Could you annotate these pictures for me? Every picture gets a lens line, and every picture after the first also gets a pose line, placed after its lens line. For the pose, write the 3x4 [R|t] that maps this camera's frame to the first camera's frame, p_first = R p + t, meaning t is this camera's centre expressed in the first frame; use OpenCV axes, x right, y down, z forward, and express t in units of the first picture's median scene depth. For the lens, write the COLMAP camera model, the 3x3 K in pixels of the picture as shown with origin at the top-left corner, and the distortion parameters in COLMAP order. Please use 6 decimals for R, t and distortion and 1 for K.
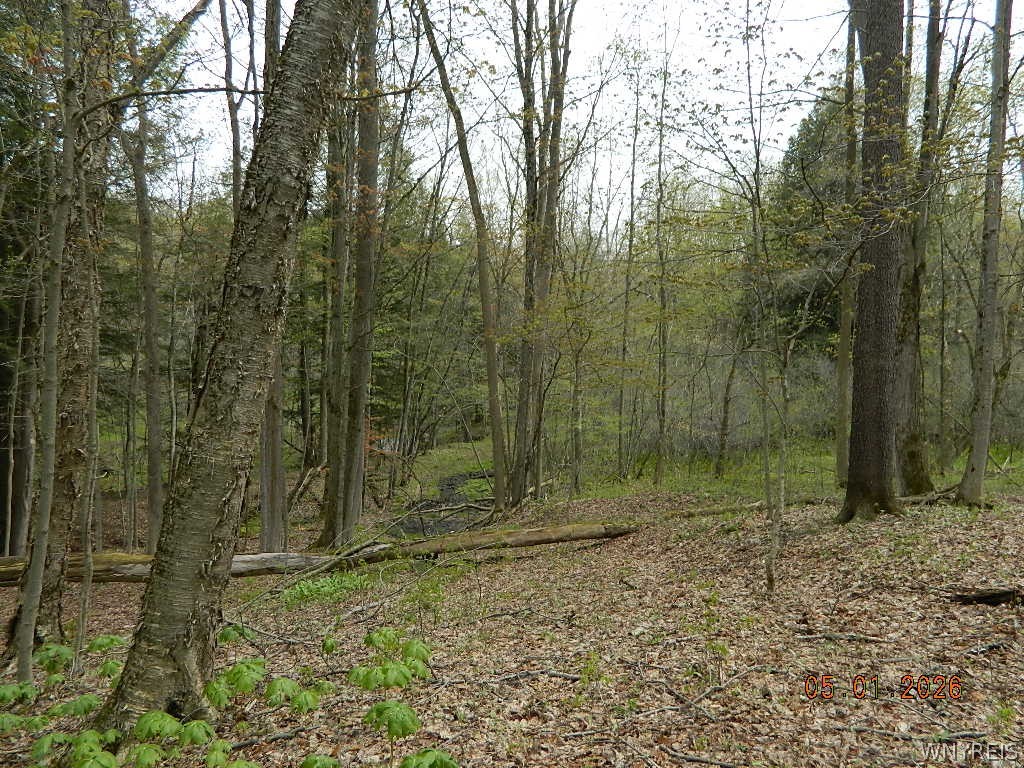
lens RADIAL K [[785.1, 0, 509.7], [0, 785.1, 378.7], [0, 0, 1]] dist [0.045873, -0.024685]
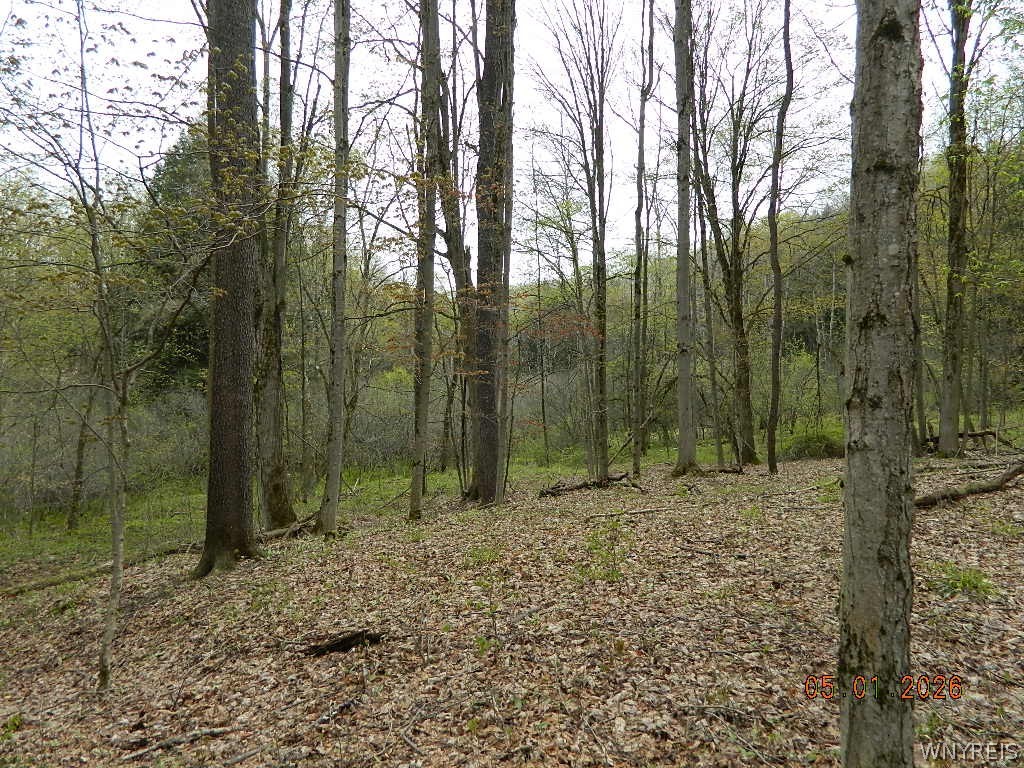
lens RADIAL K [[785.1, 0, 509.7], [0, 785.1, 378.7], [0, 0, 1]] dist [0.045873, -0.024685]
pose [[0.730066, 0.001224, 0.683375, 0.061116], [0.029395, 0.999017, -0.033193, -0.001989], [-0.682744, 0.044321, 0.729312, 0.094742]]
